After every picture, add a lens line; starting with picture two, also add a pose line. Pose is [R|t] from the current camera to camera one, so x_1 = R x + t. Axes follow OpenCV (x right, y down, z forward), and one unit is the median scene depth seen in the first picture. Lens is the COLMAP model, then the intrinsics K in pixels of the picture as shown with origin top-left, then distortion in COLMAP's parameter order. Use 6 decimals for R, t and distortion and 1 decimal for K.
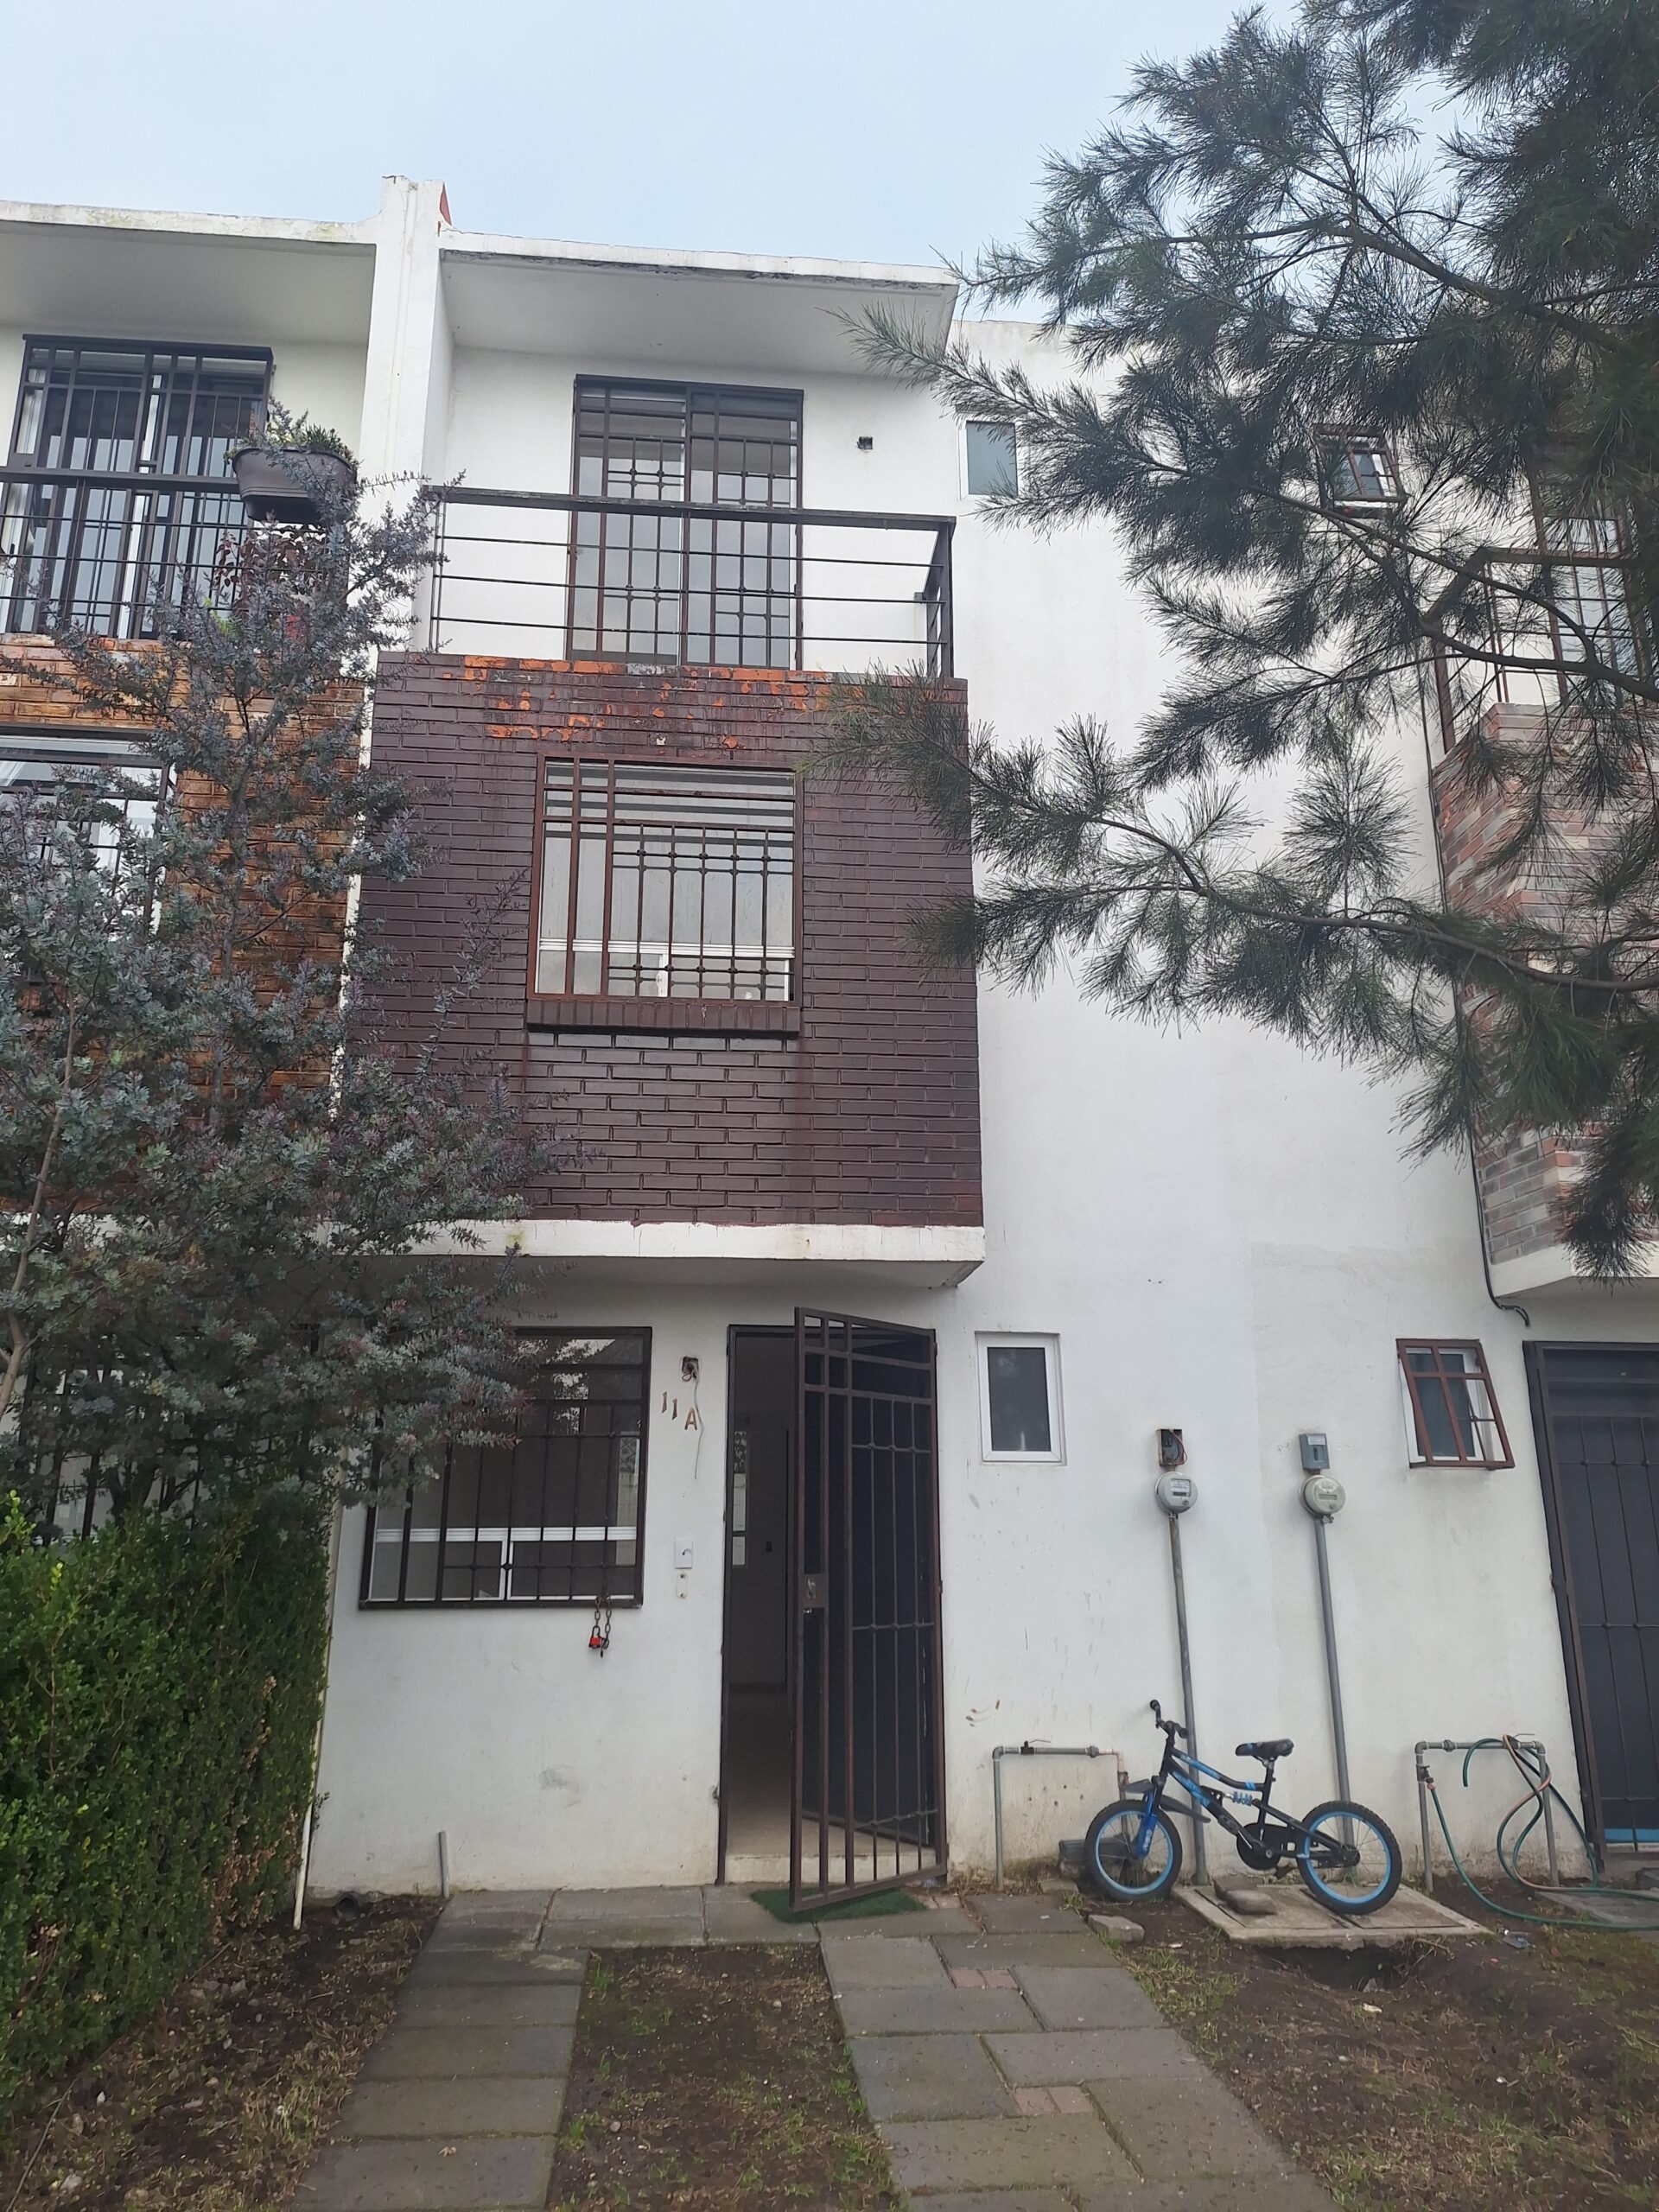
lens RADIAL K [[1534.5, 0, 815.9], [0, 1534.5, 1095.6], [0, 0, 1]] dist [0.118617, -0.129682]
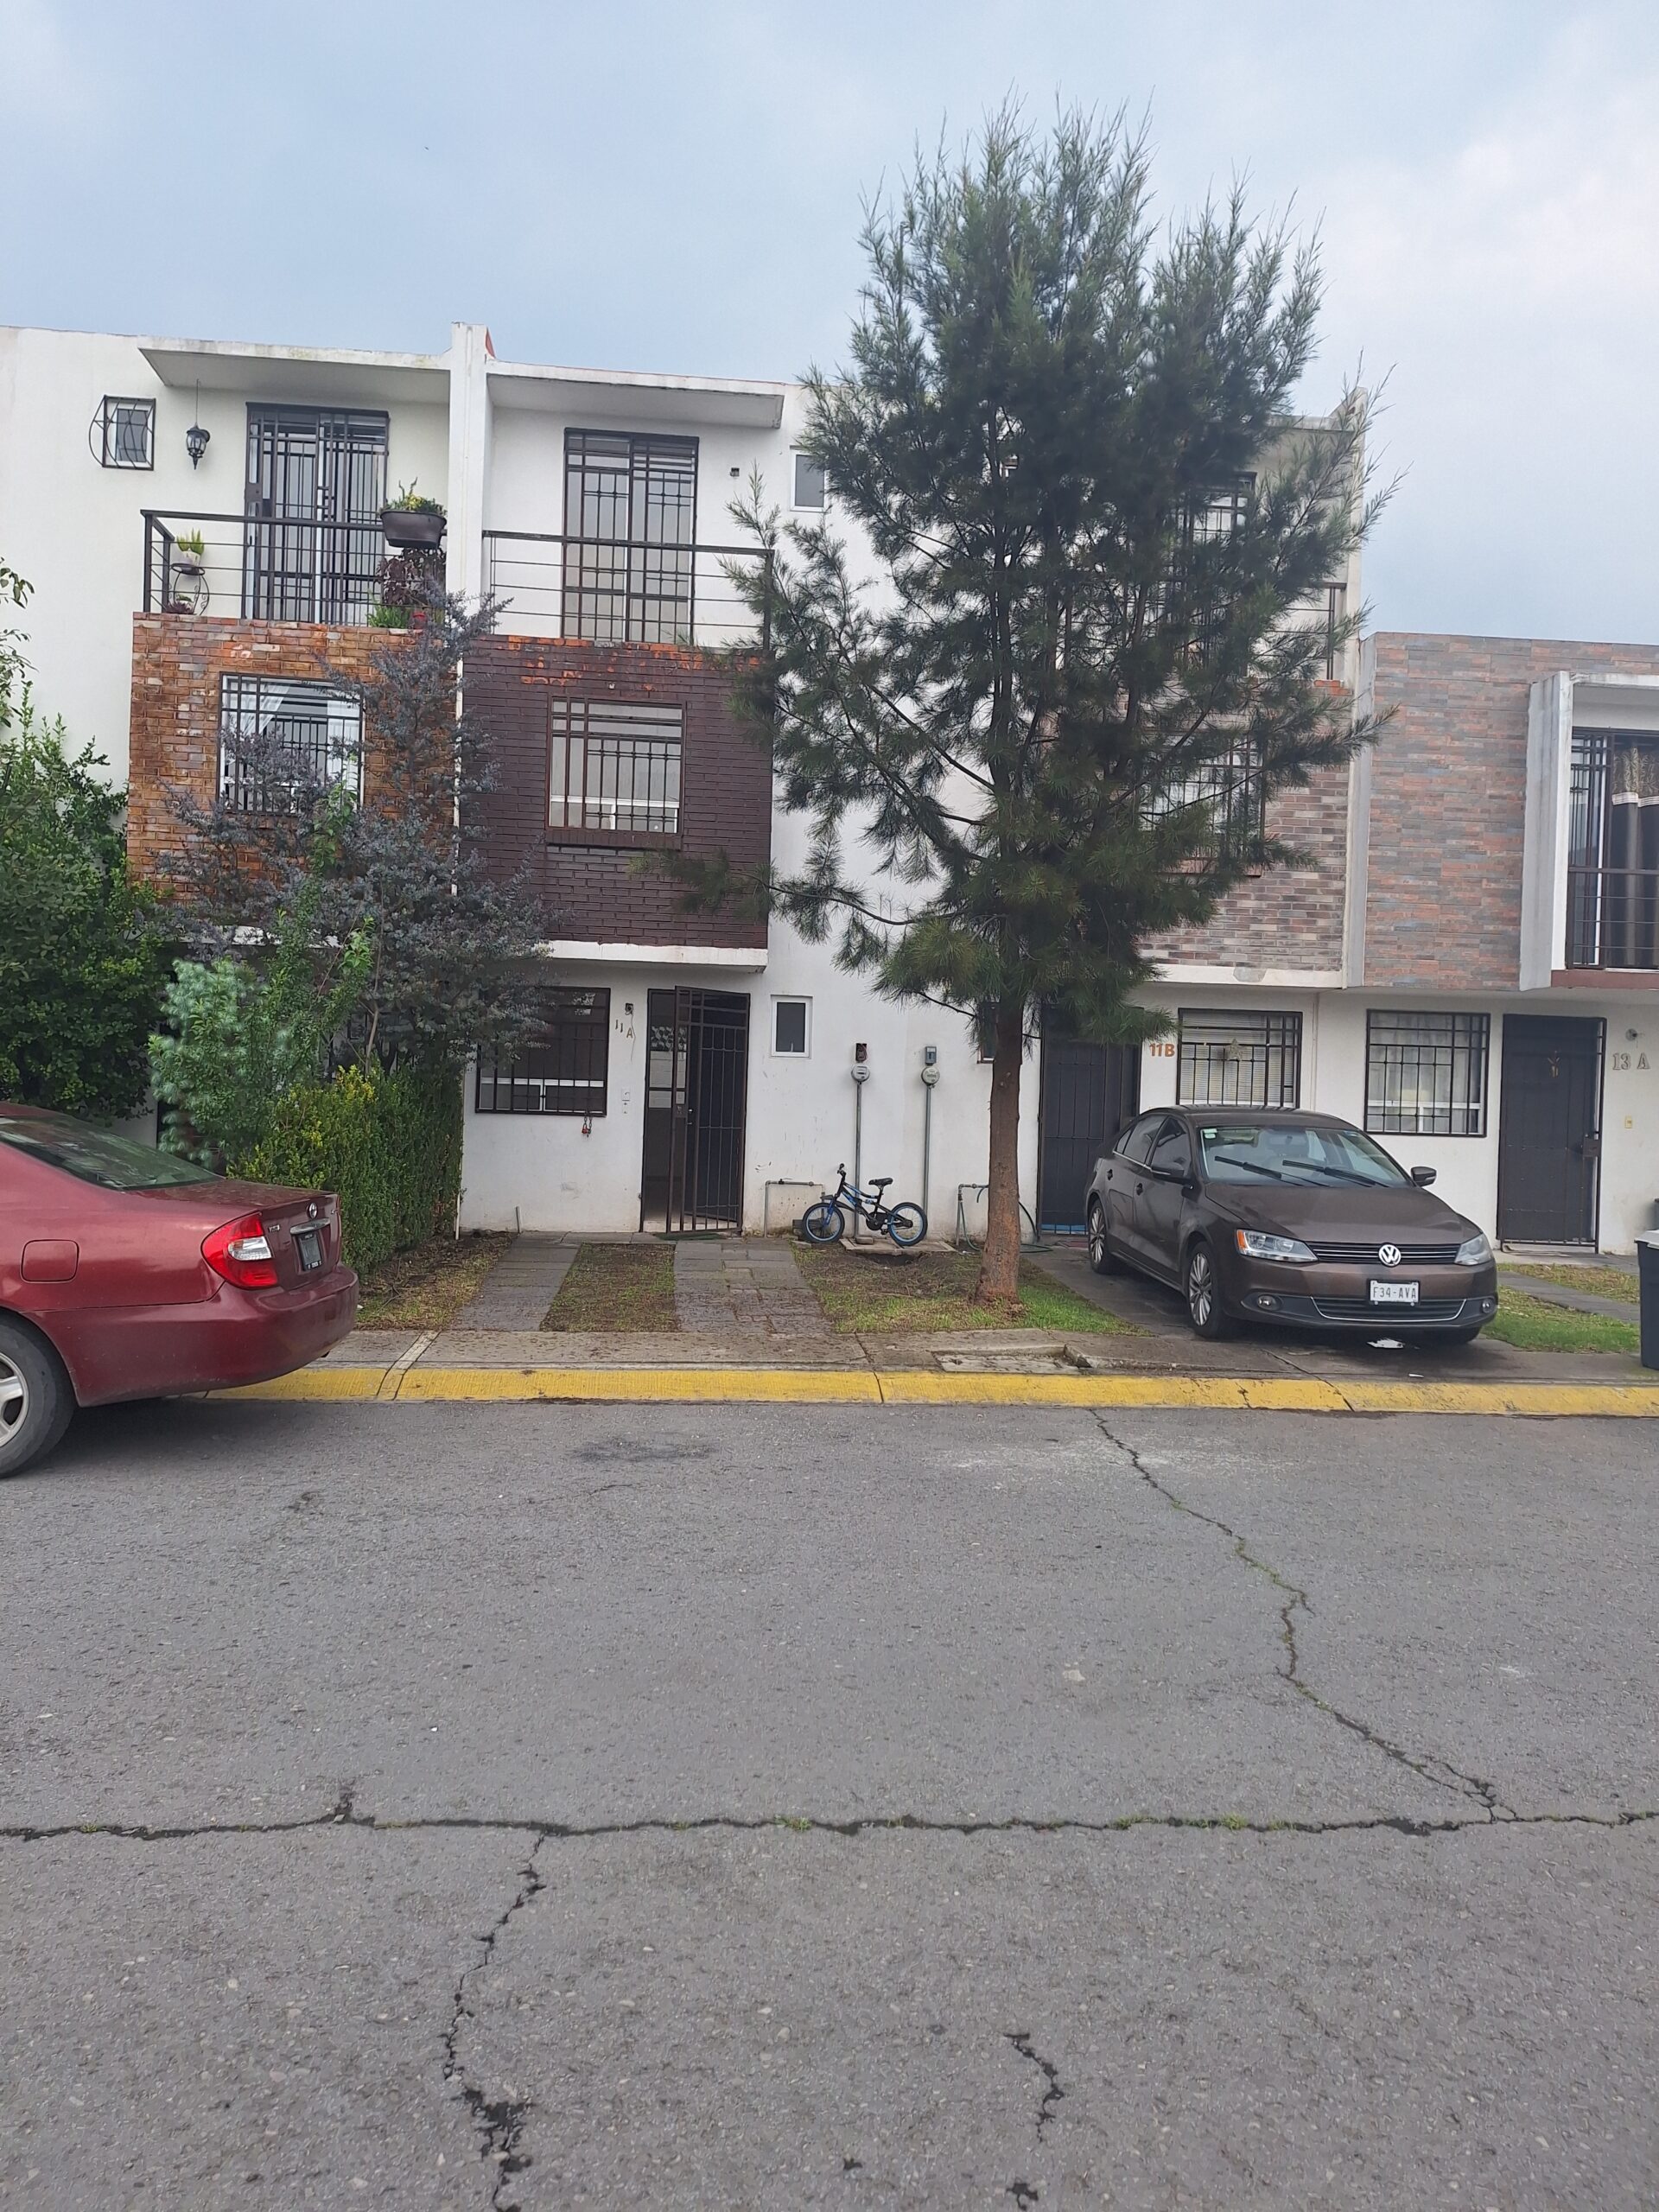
lens RADIAL K [[1534.5, 0, 815.9], [0, 1534.5, 1095.6], [0, 0, 1]] dist [0.118617, -0.129682]
pose [[0.999531, 0.030486, 0.002888, 0.166453], [-0.030129, 0.962152, 0.270842, -0.276208], [0.005479, -0.270802, 0.962619, -1.009901]]
